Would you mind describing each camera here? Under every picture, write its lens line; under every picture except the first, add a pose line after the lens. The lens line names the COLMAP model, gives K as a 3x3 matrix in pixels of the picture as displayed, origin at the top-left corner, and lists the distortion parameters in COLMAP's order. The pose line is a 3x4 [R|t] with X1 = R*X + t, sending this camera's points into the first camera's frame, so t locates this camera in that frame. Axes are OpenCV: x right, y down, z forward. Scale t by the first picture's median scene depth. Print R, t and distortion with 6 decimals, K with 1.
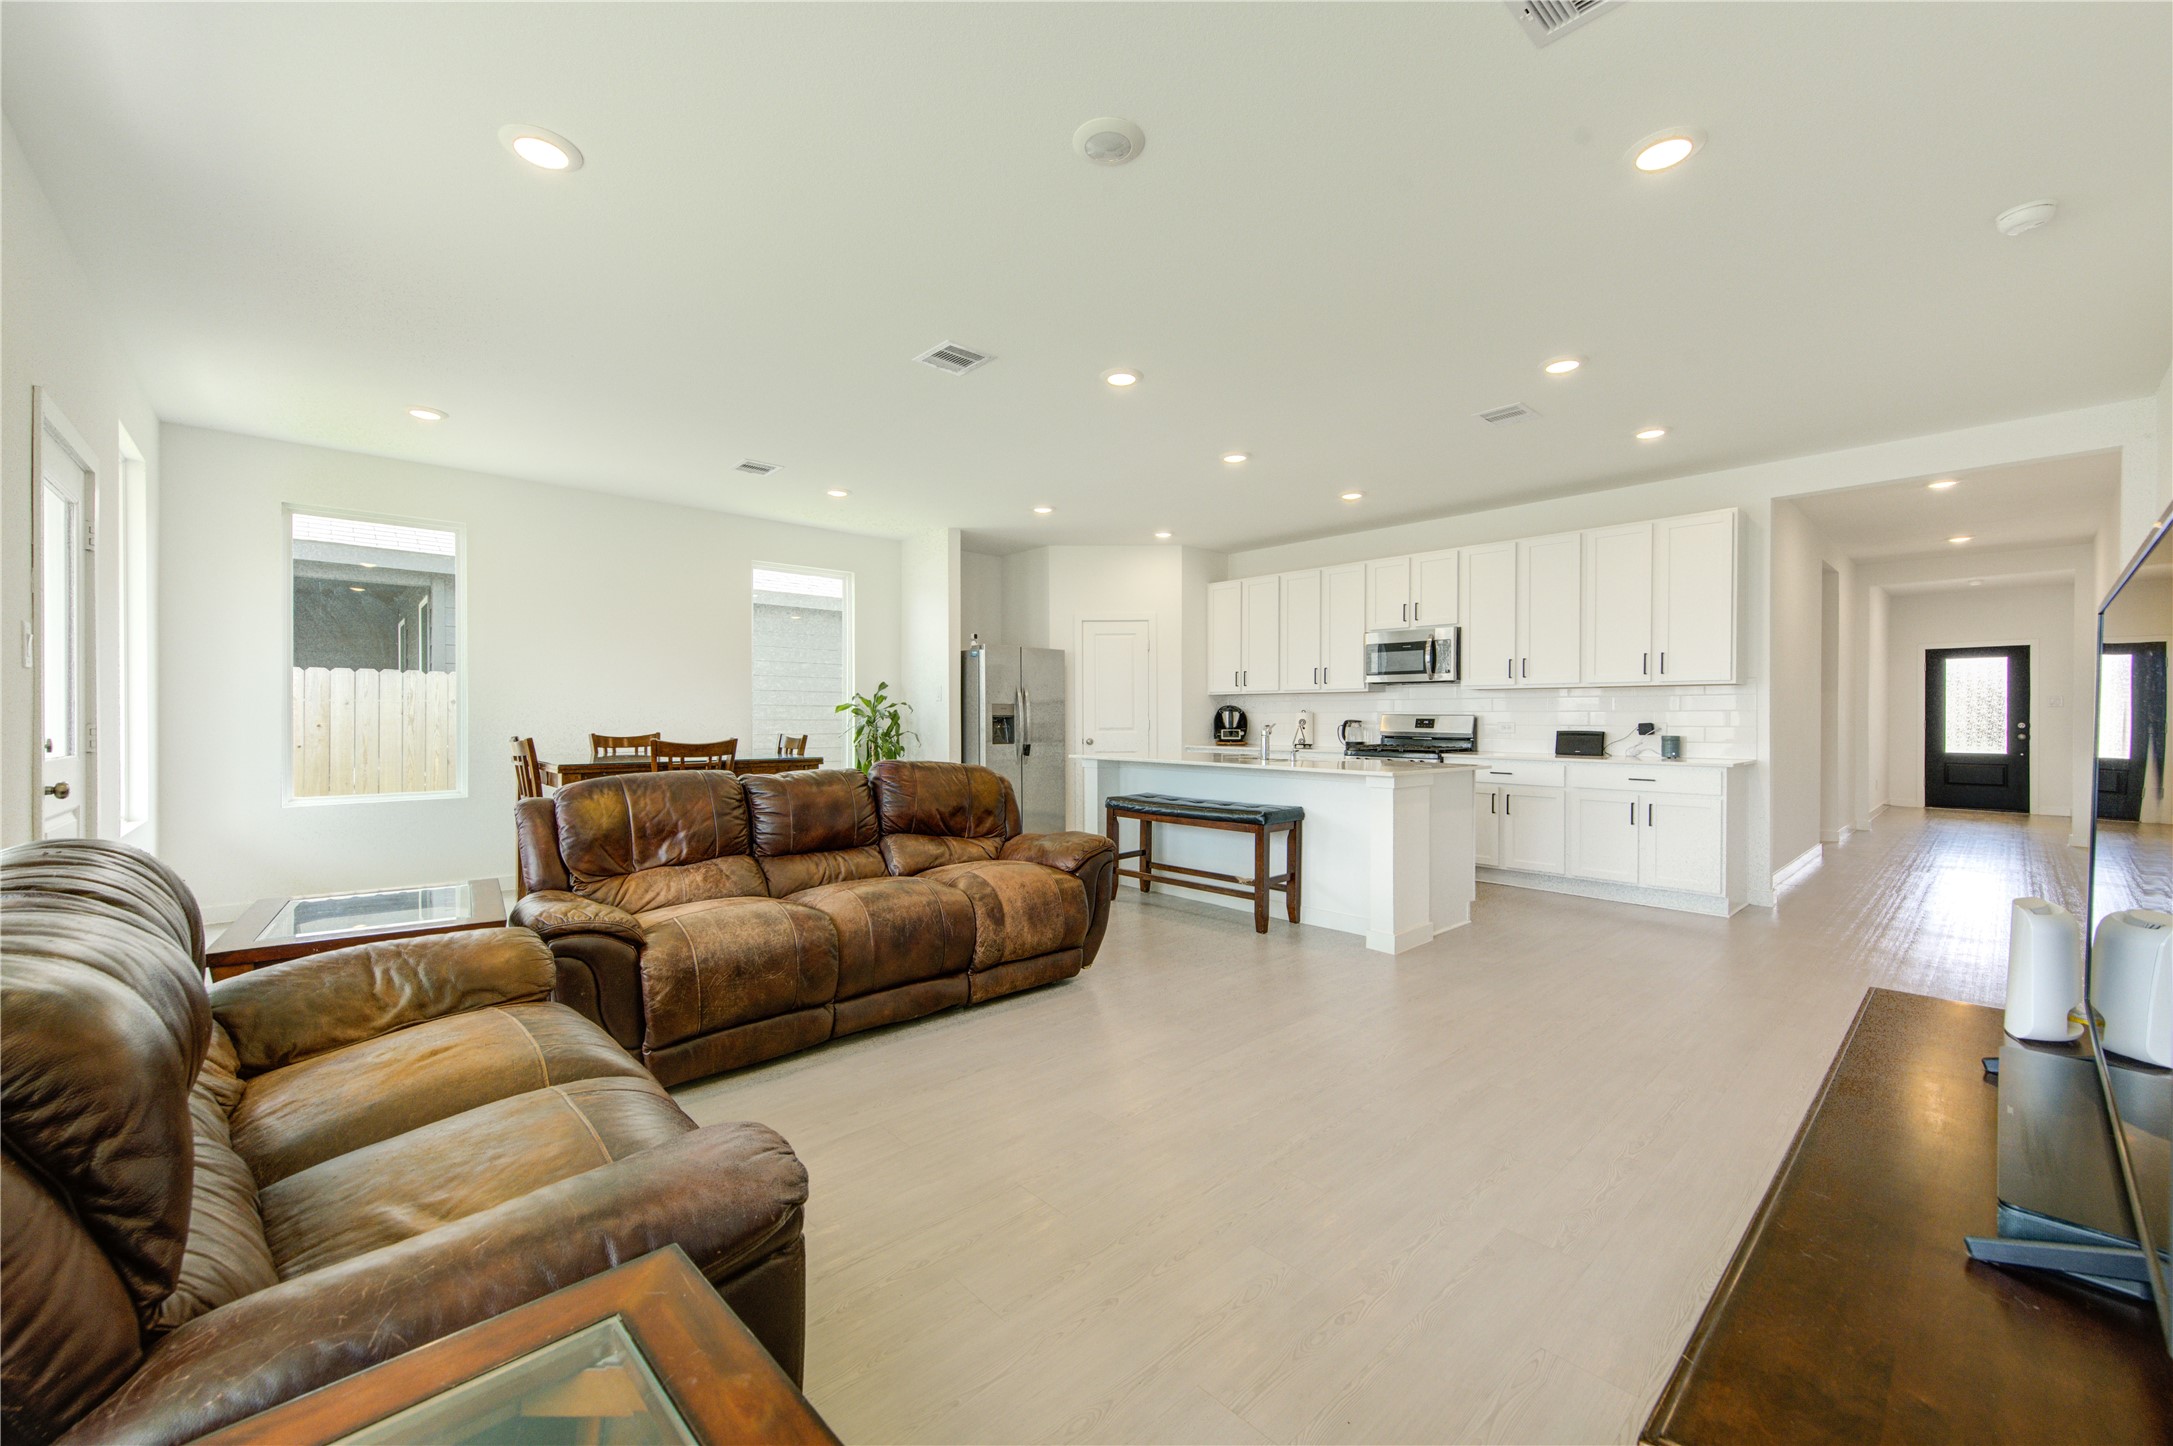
lens RADIAL K [[851.7, 0, 1094.7], [0, 851.7, 721.2], [0, 0, 1]] dist [0.003462, 0.000489]
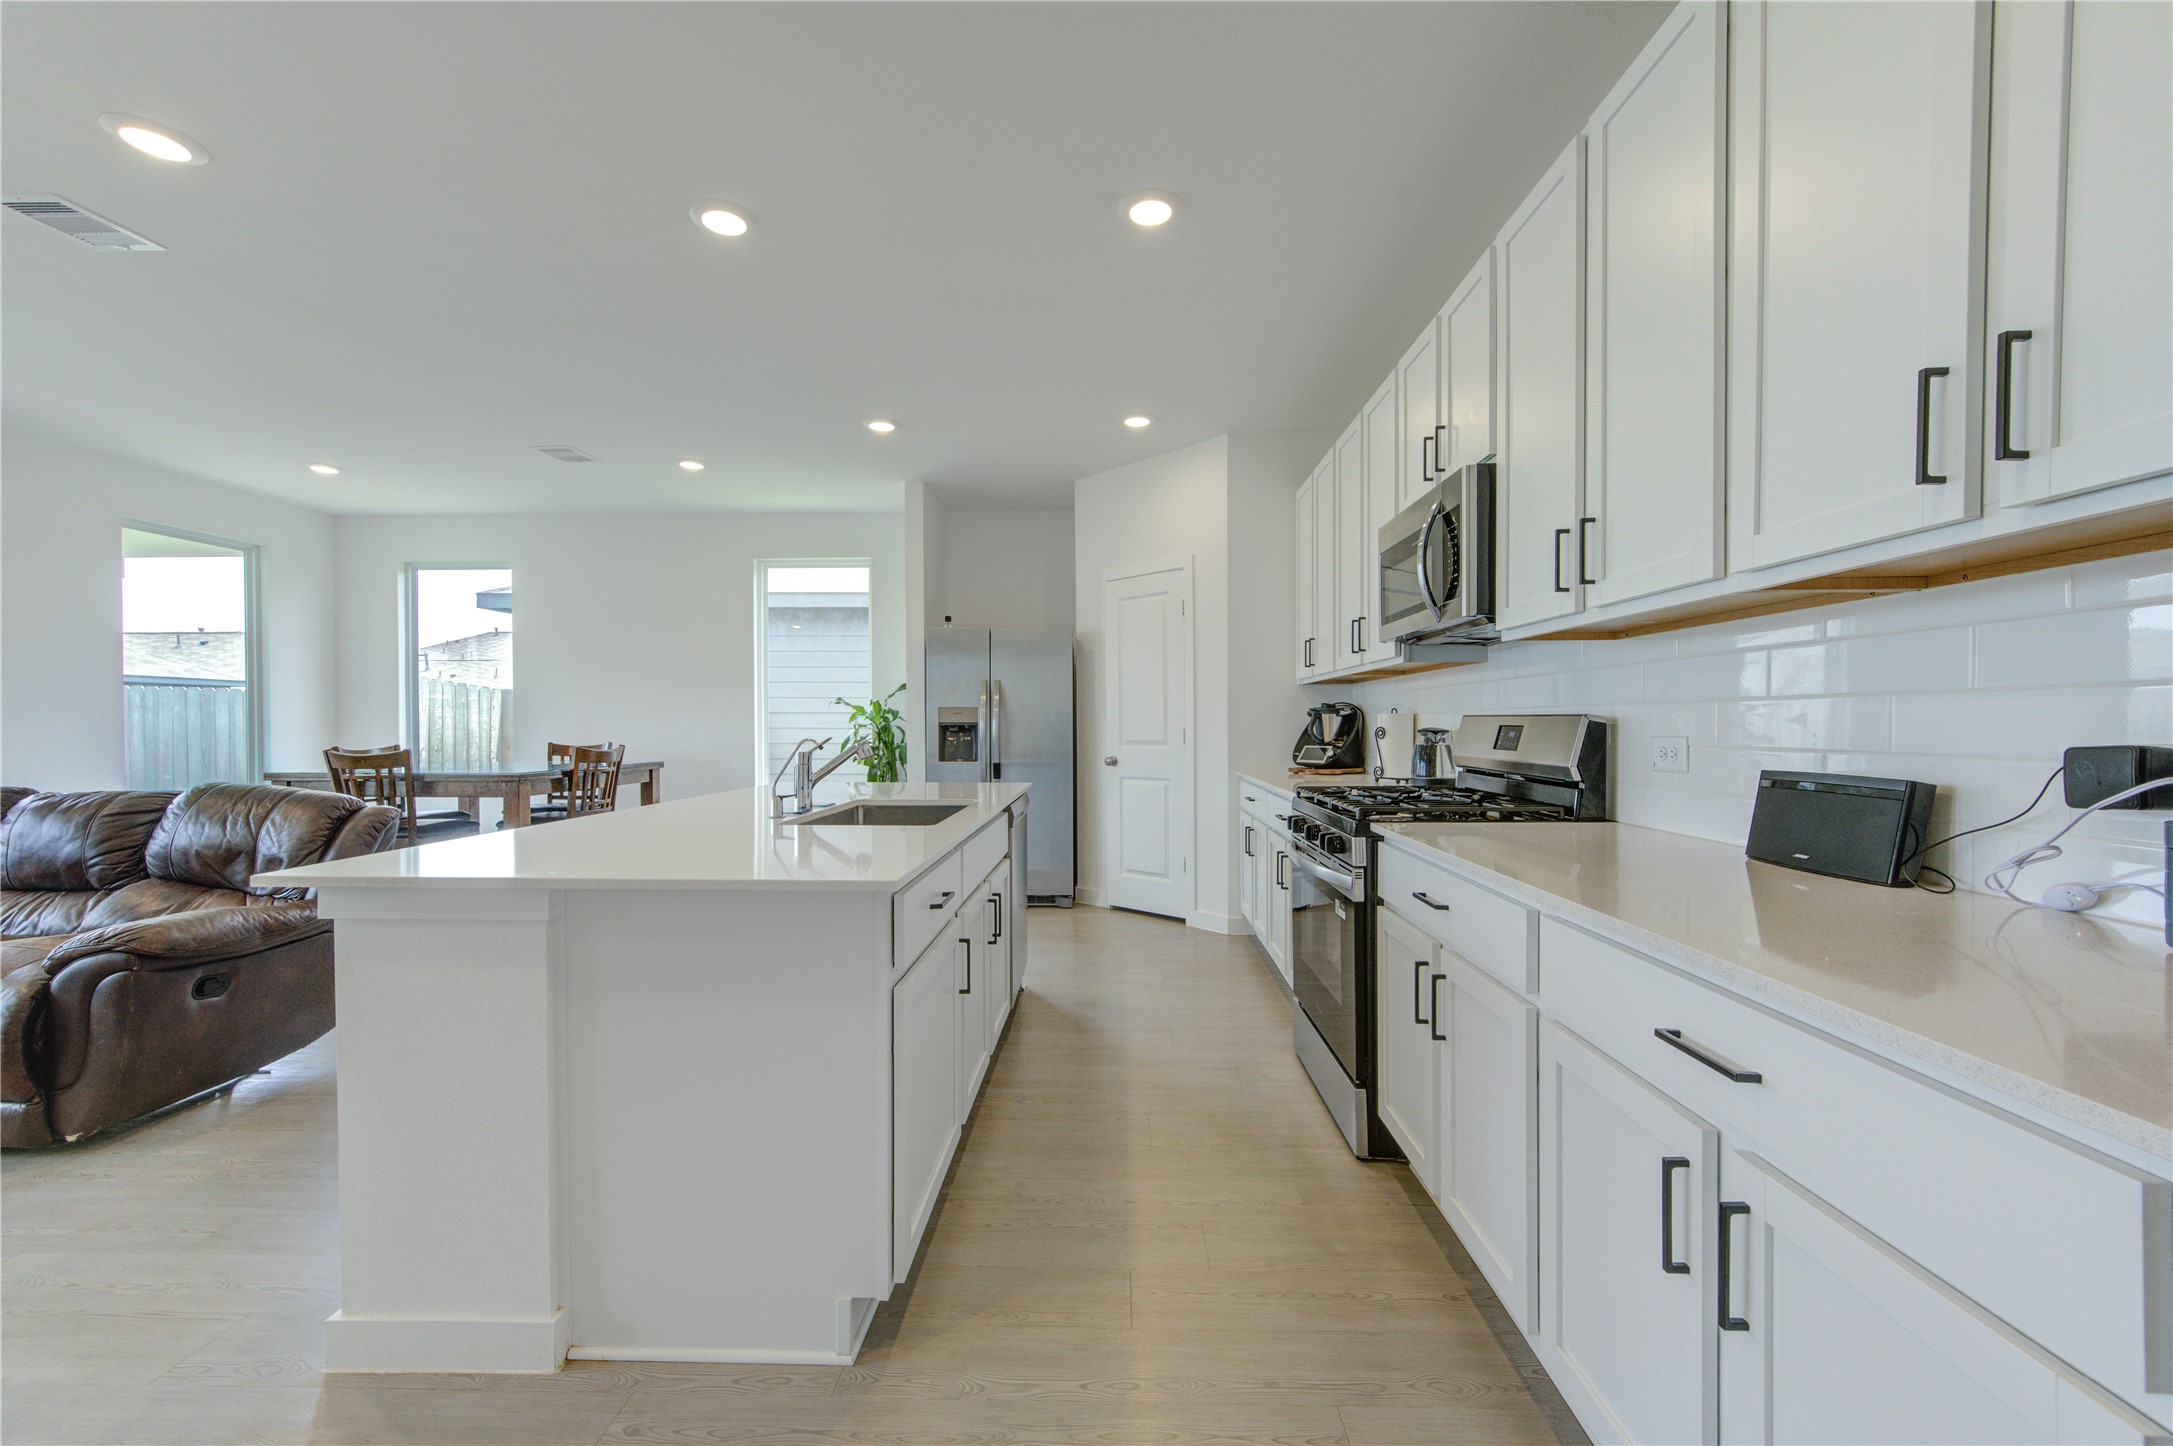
lens RADIAL K [[847.1, 0, 1092.5], [0, 847.1, 733.8], [0, 0, 1]] dist [0.003575, 0.000643]
pose [[0.712810, 0.003575, -0.701348, 0.489968], [0.001040, 0.999981, 0.006155, -0.001717], [0.701356, -0.005117, 0.712793, 0.563505]]
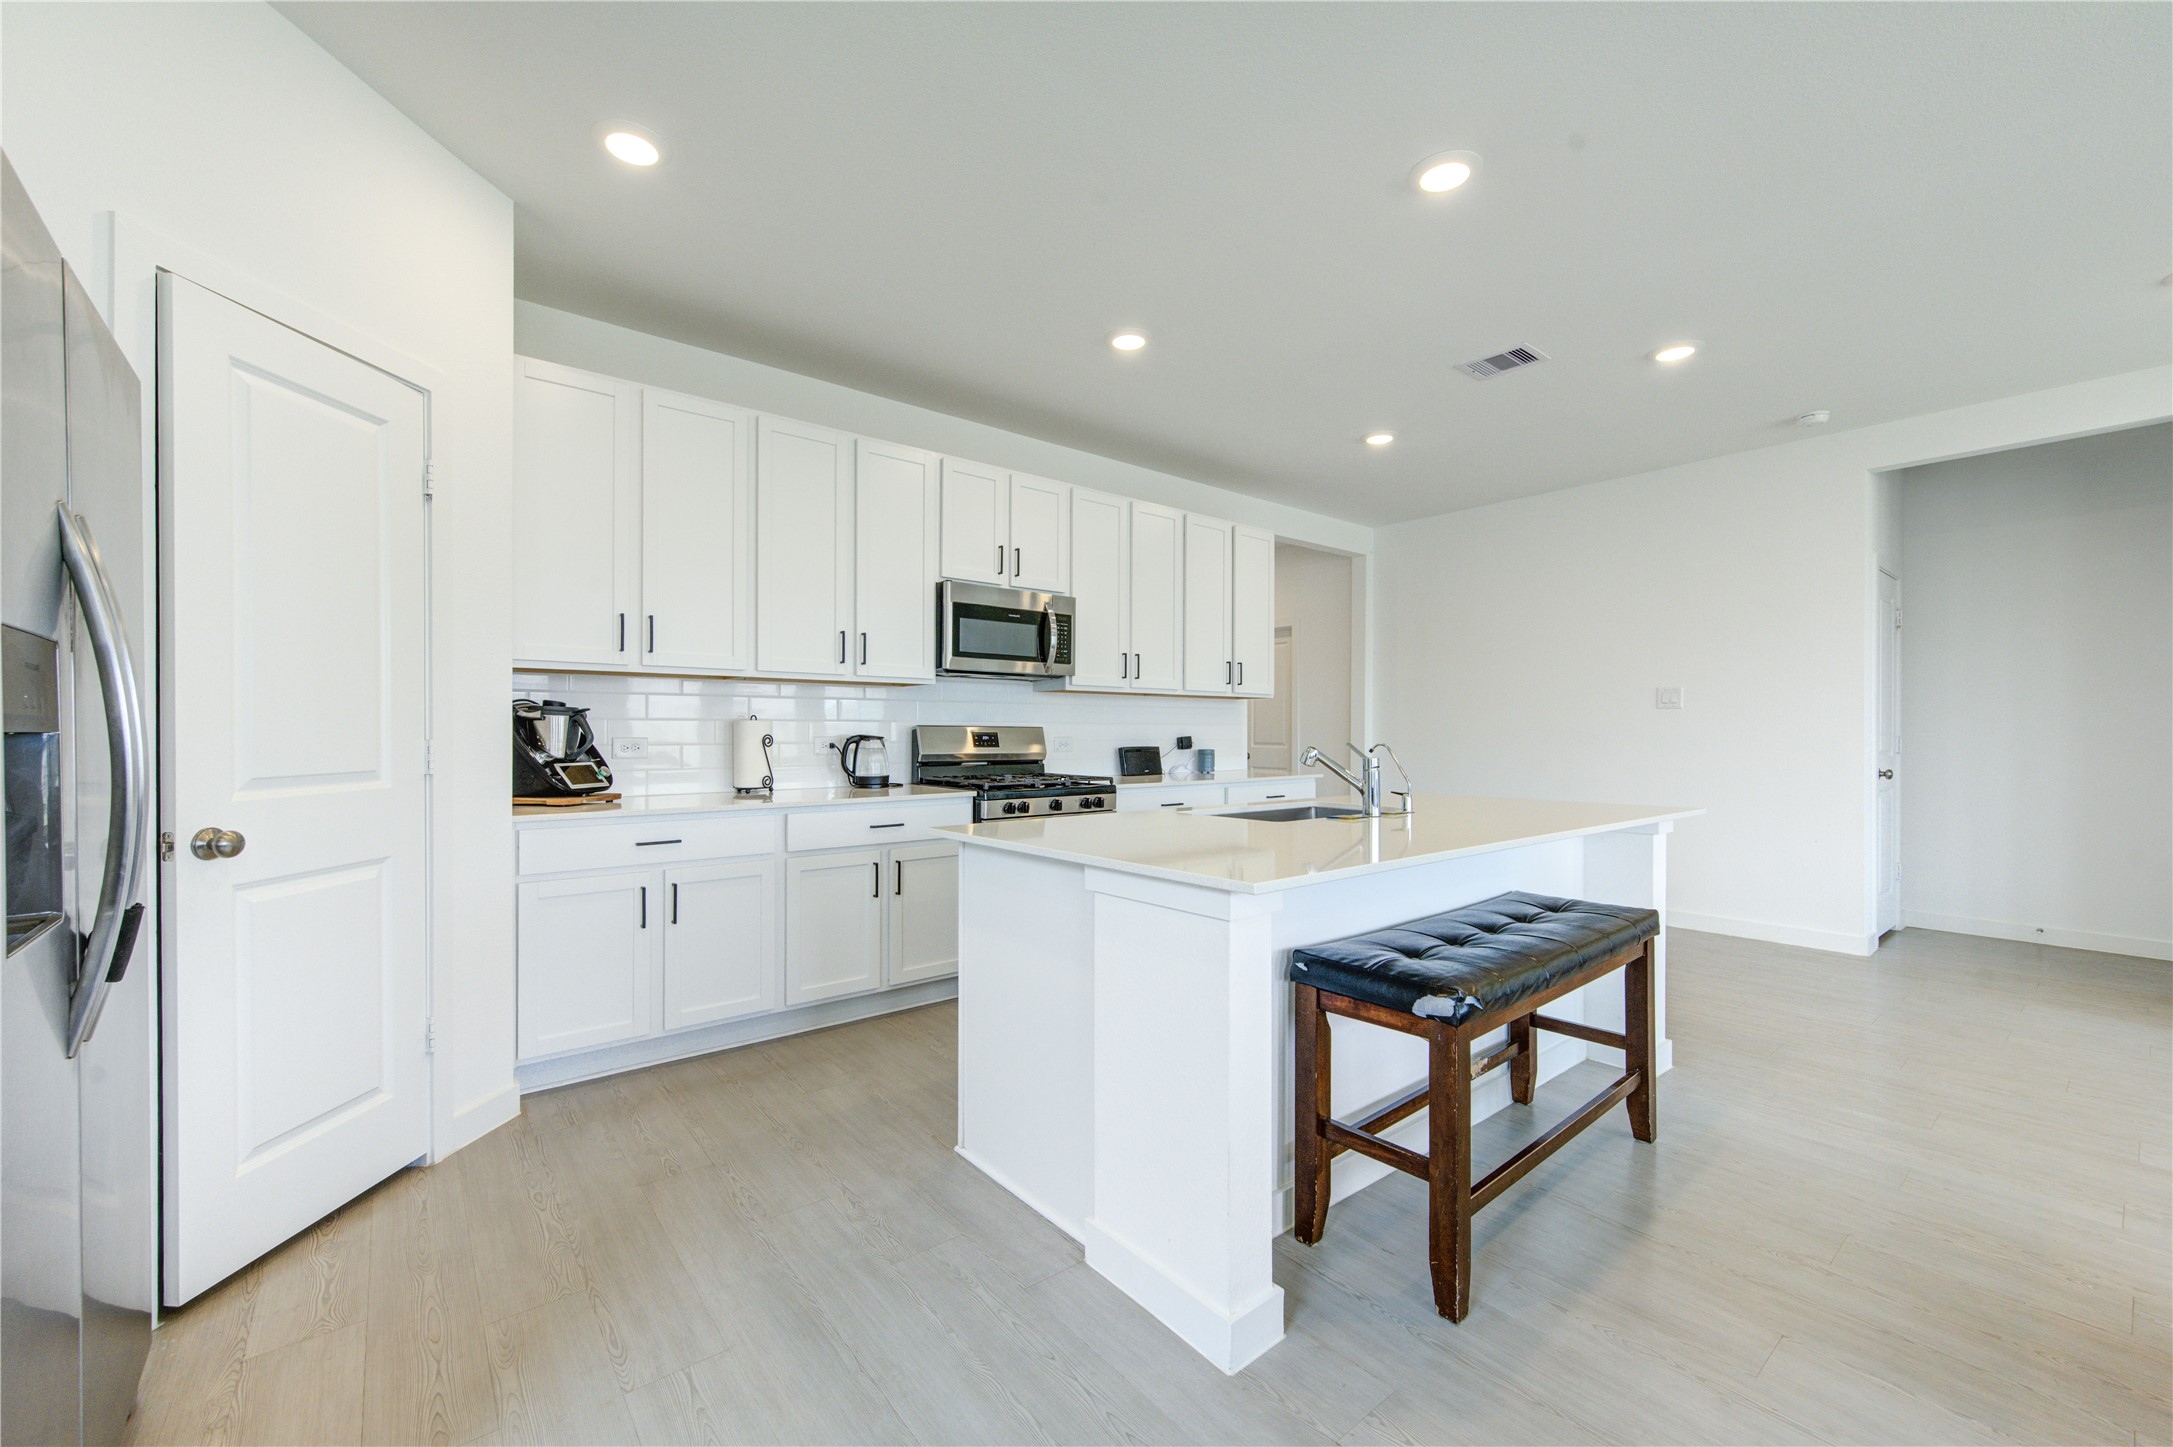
lens RADIAL K [[843.4, 0, 1069.2], [0, 843.4, 736.7], [0, 0, 1]] dist [0.001233, 0.000060]
pose [[0.074309, -0.007448, 0.997207, -0.219825], [0.004575, 0.999964, 0.007128, -0.003973], [-0.997225, 0.004033, 0.074340, 0.839704]]
